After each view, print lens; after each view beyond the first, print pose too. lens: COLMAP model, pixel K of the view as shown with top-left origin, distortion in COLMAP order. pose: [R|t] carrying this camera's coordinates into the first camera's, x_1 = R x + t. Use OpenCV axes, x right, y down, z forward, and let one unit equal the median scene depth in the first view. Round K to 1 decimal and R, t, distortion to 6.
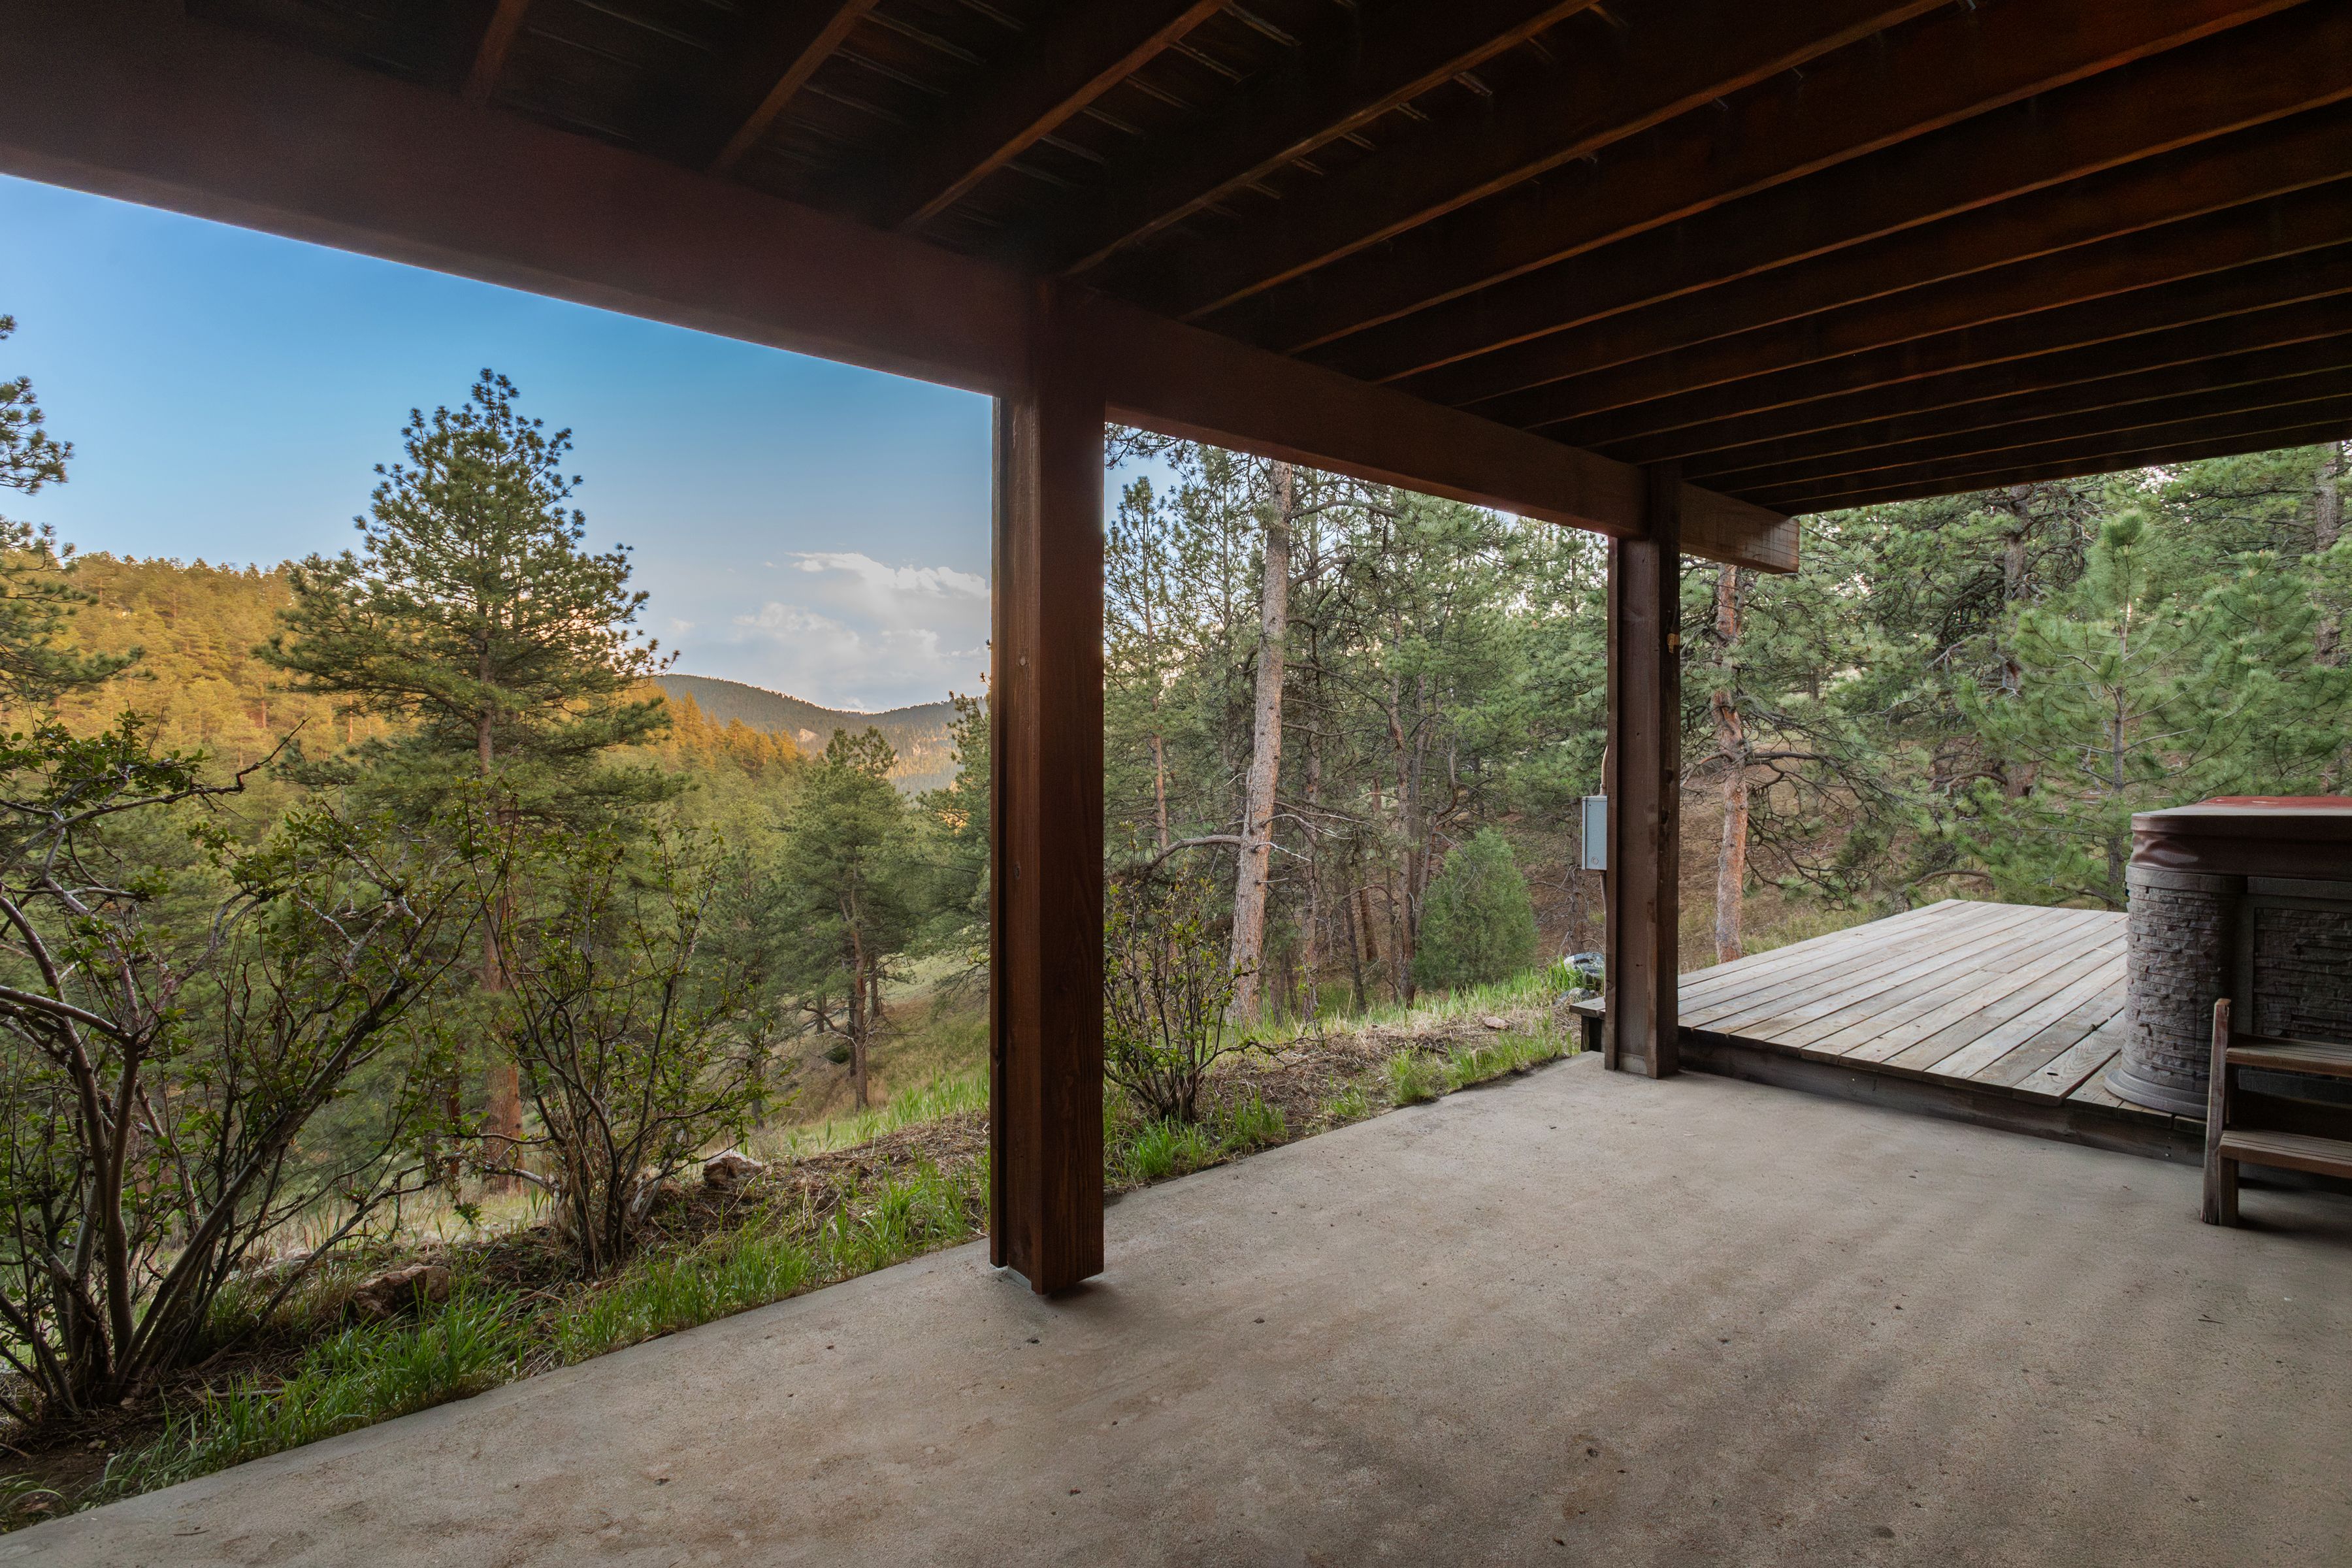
lens RADIAL K [[1148.9, 0, 1170.2], [0, 1148.9, 750.6], [0, 0, 1]] dist [0.012001, 0.000189]
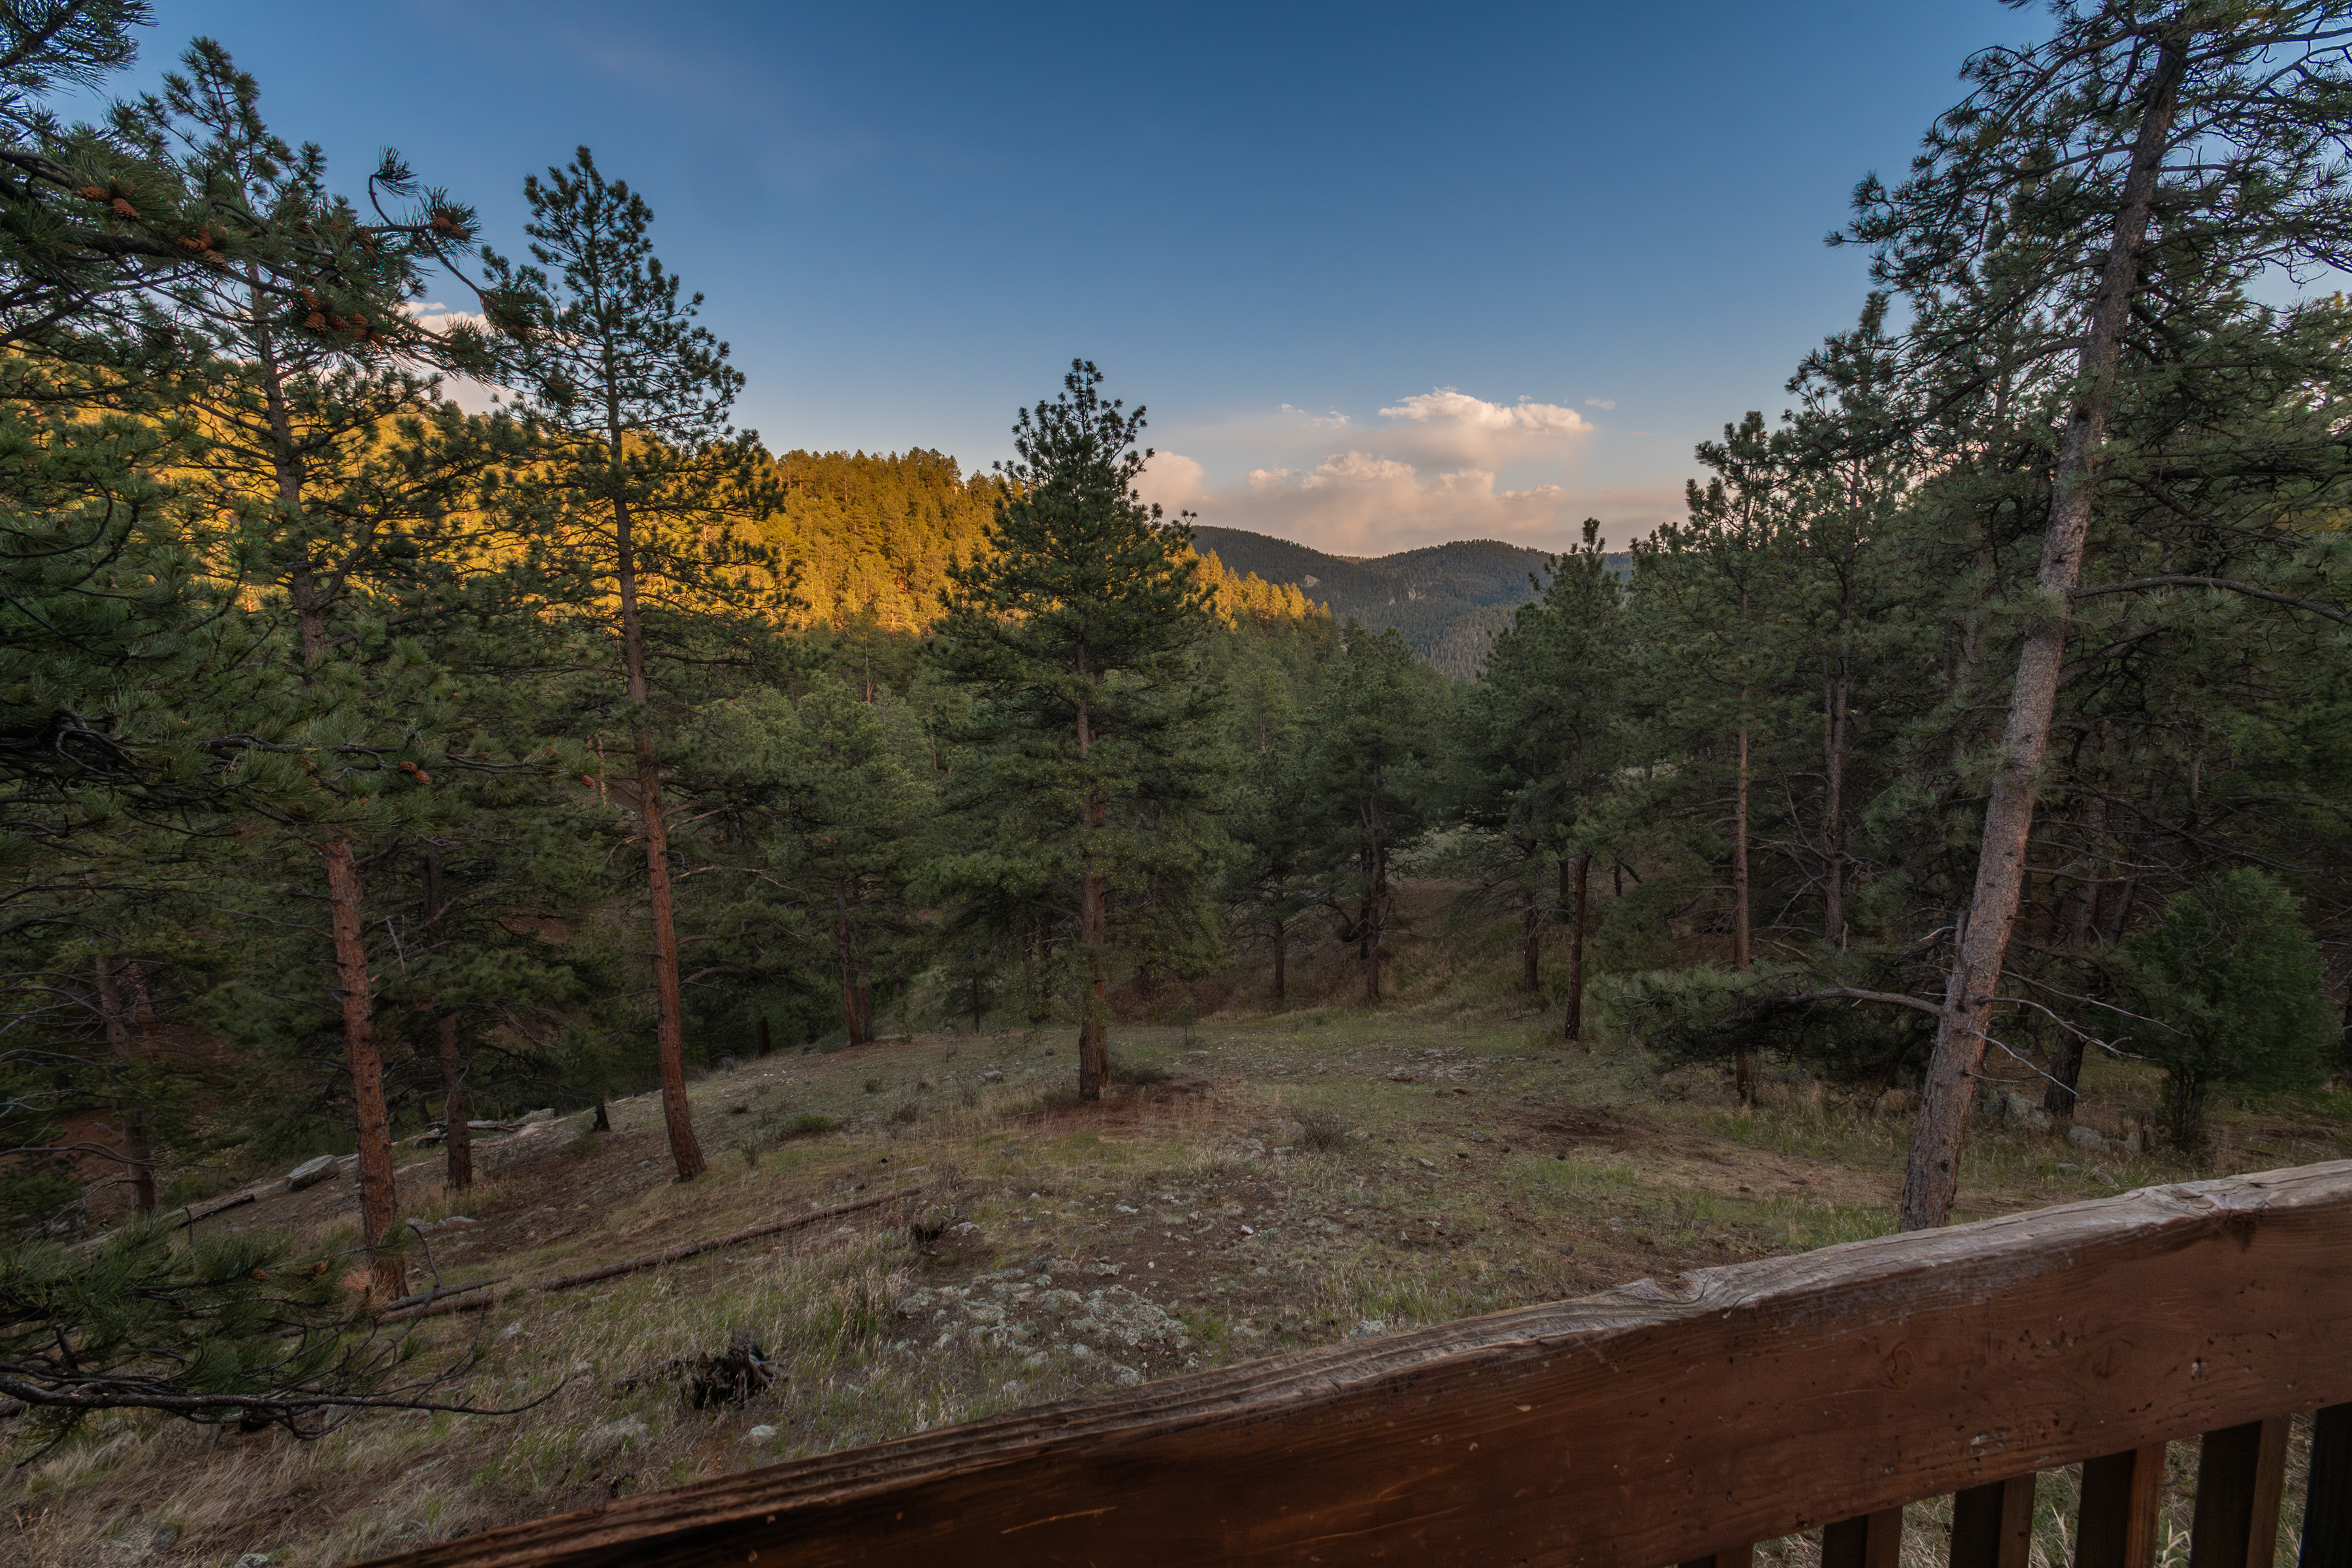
lens RADIAL K [[1107.6, 0, 1178.4], [0, 1107.6, 786.4], [0, 0, 1]] dist [0.044438, 0.005266]
pose [[0.910175, 0.071110, -0.408074, -0.055413], [-0.006018, 0.987320, 0.158627, -0.099788], [0.414179, -0.141922, 0.899063, 0.053773]]
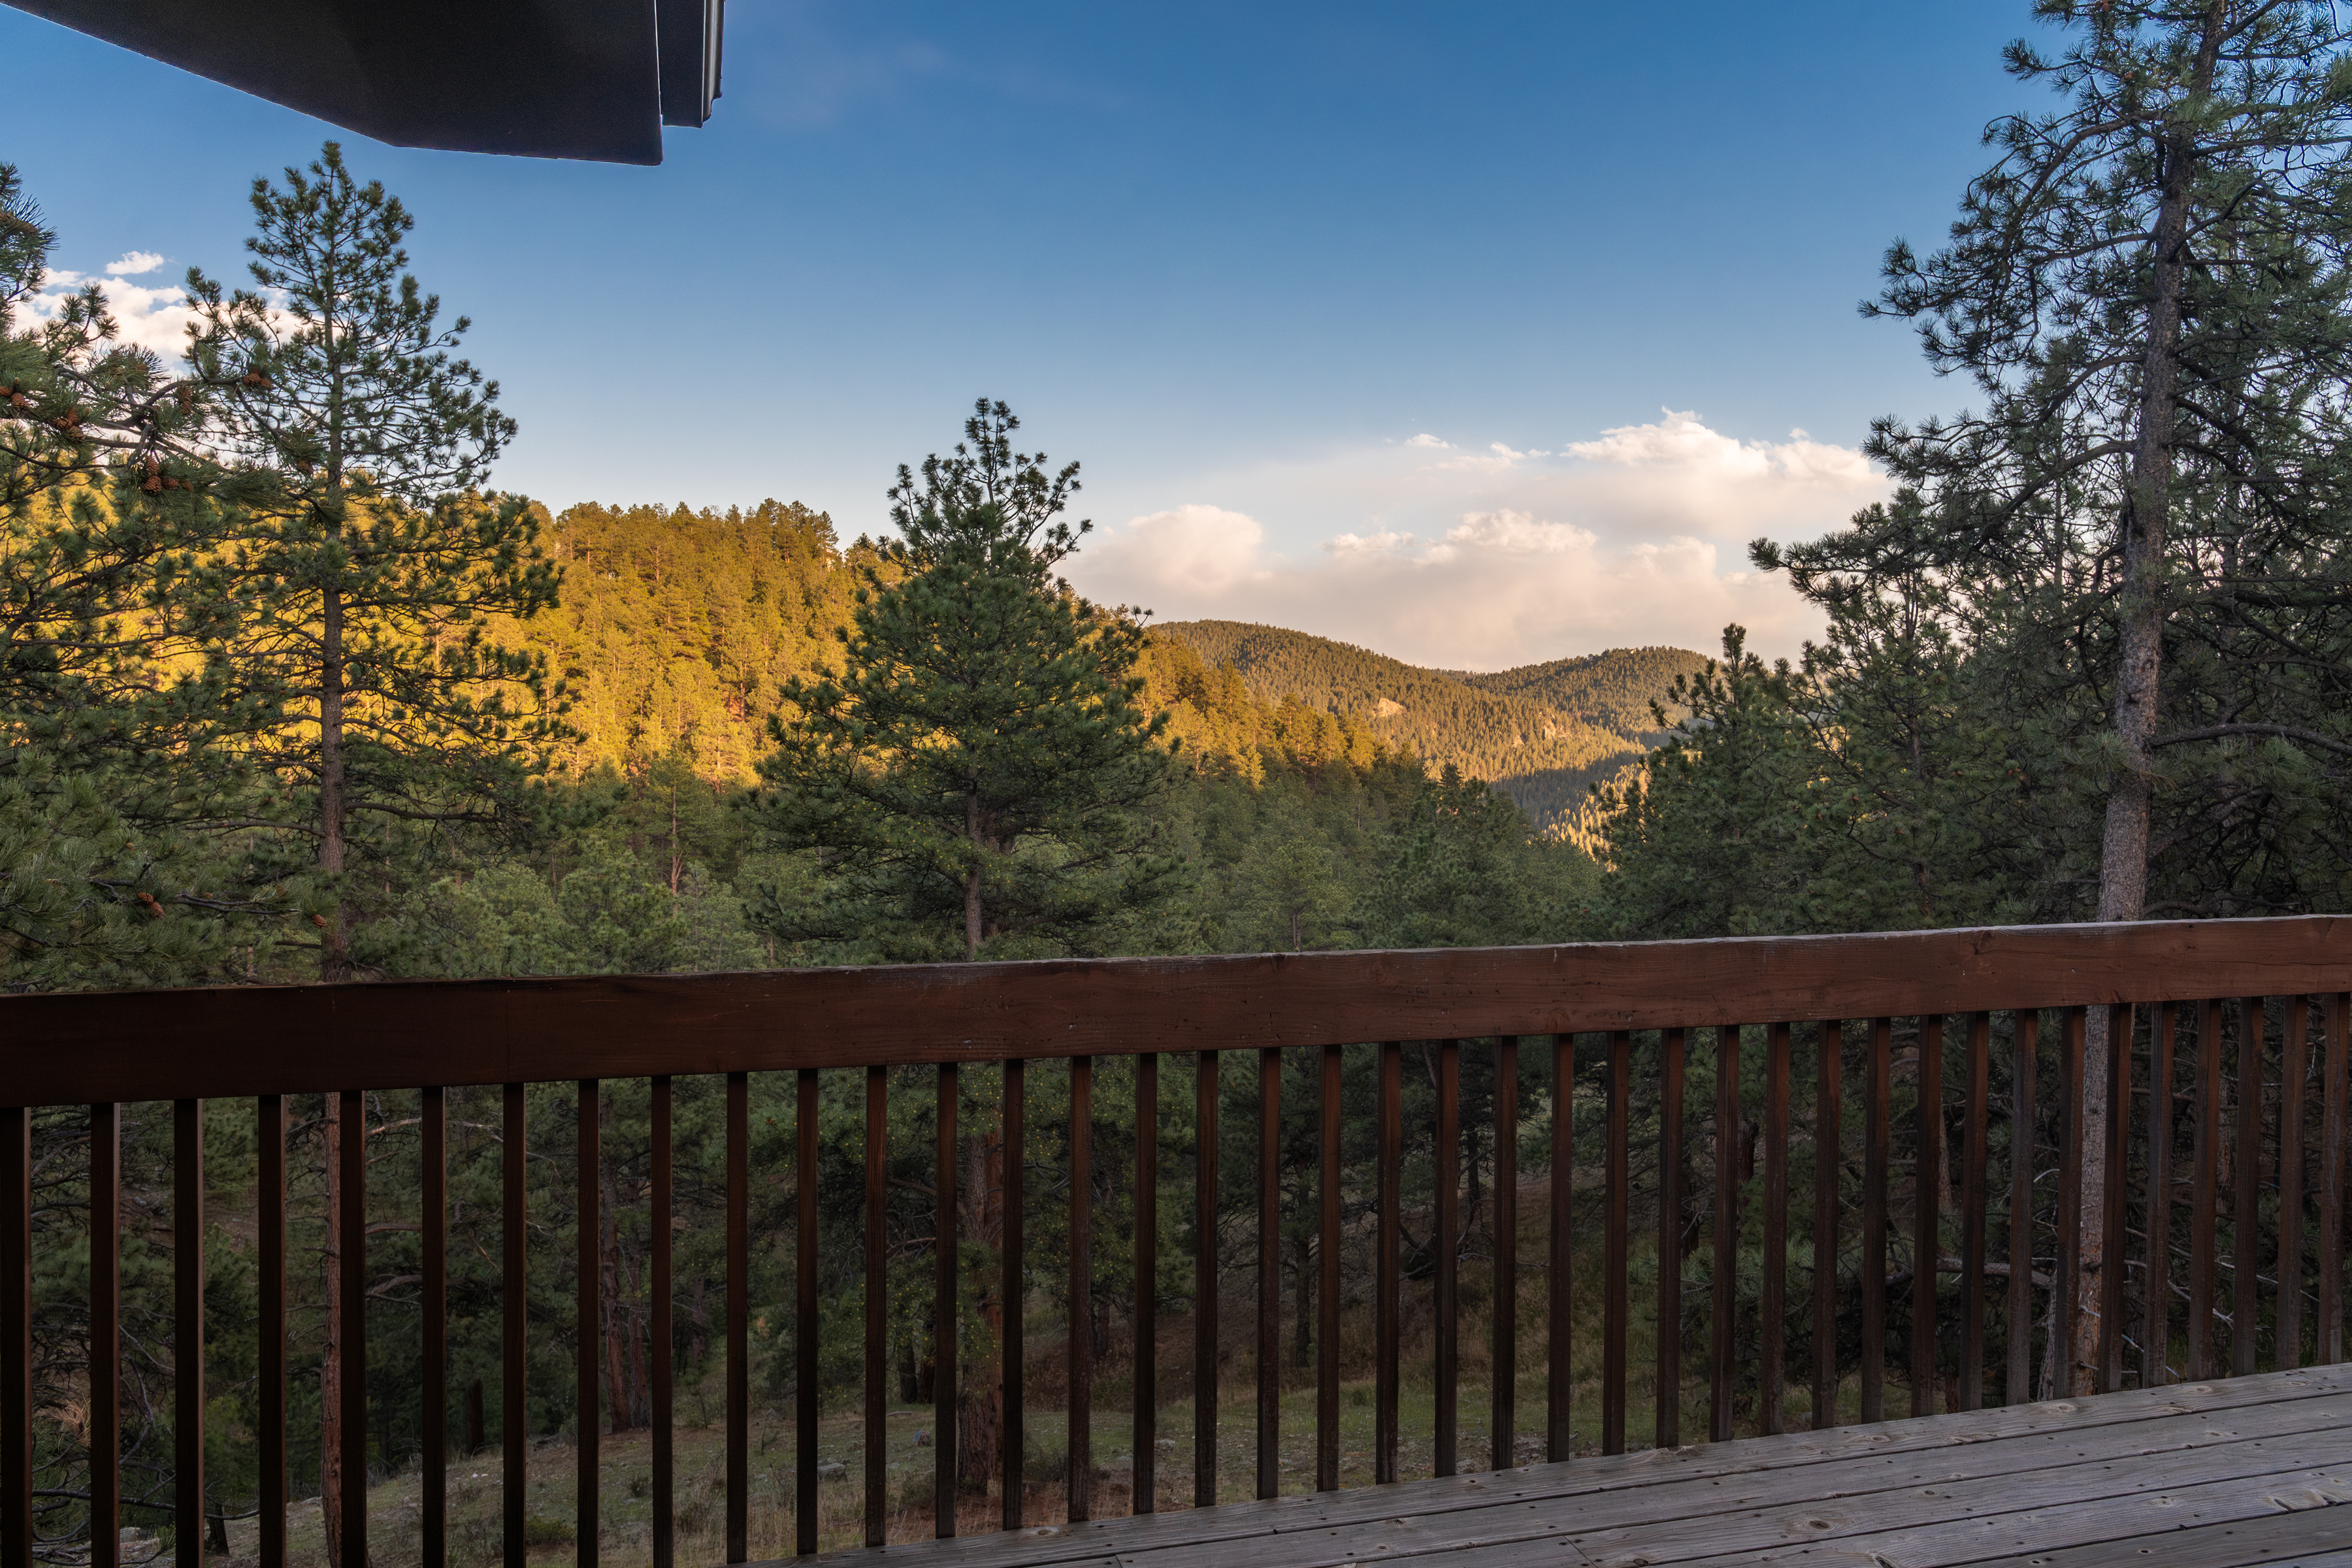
lens RADIAL K [[1789.4, 0, 1162.9], [0, 1789.4, 757.8], [0, 0, 1]] dist [0.008079, -0.010869]
pose [[0.907535, 0.017085, -0.419629, 0.011433], [-0.016264, 0.999852, 0.005535, -0.098952], [0.419661, 0.001802, 0.907679, -0.014674]]
